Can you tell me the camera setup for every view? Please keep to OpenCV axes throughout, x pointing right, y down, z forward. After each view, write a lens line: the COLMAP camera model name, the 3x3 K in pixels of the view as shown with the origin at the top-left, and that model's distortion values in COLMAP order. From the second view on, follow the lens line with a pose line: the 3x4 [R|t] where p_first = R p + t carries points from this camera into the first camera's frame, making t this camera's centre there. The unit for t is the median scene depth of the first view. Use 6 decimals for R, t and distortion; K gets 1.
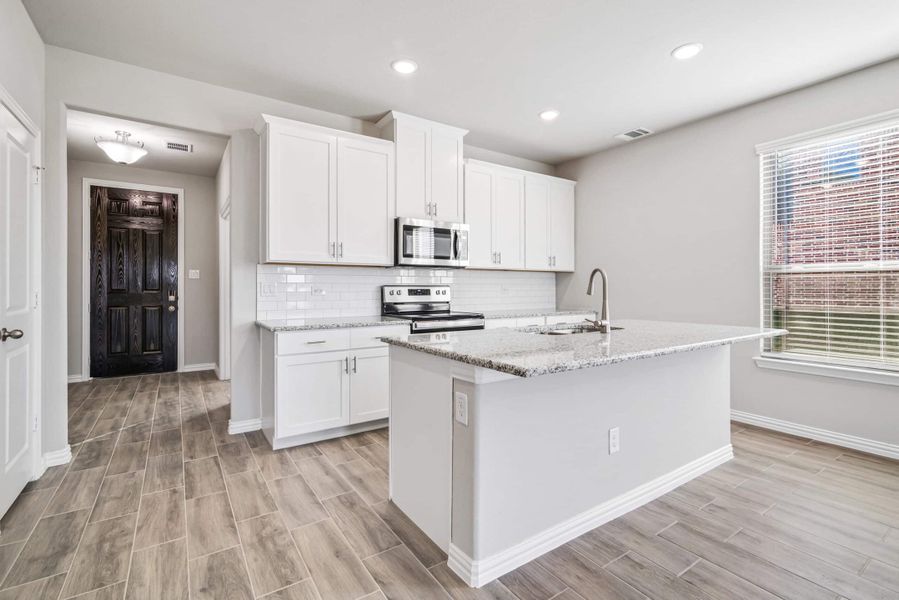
lens RADIAL K [[412.1, 0, 450.2], [0, 412.1, 290.5], [0, 0, 1]] dist [-0.004620, 0.000340]
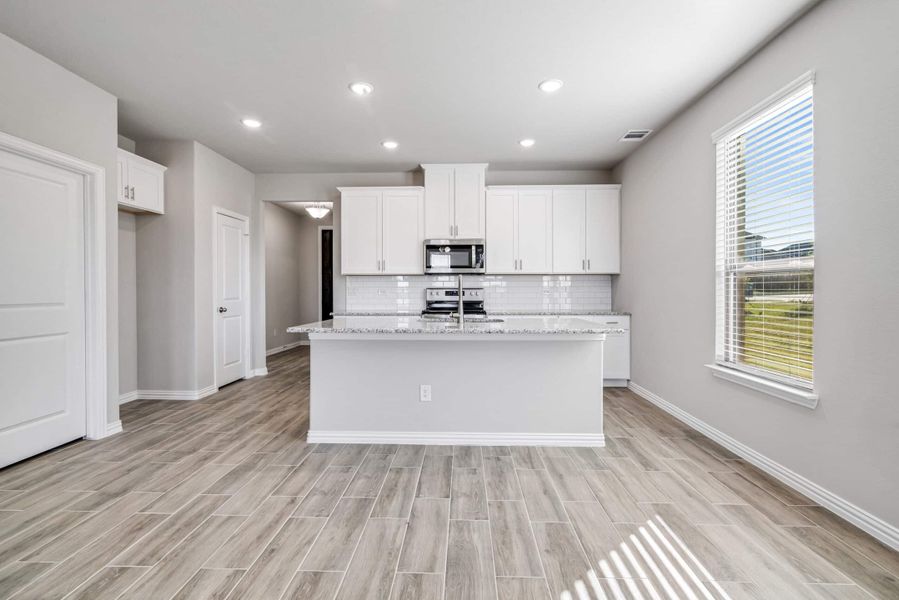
lens RADIAL K [[412.1, 0, 458.3], [0, 412.1, 299.0], [0, 0, 1]] dist [-0.004620, 0.000340]
pose [[0.811699, 0.010014, -0.583990, 0.759131], [-0.002493, 0.999903, 0.013680, 0.004034], [0.584070, -0.009648, 0.811646, -0.070458]]
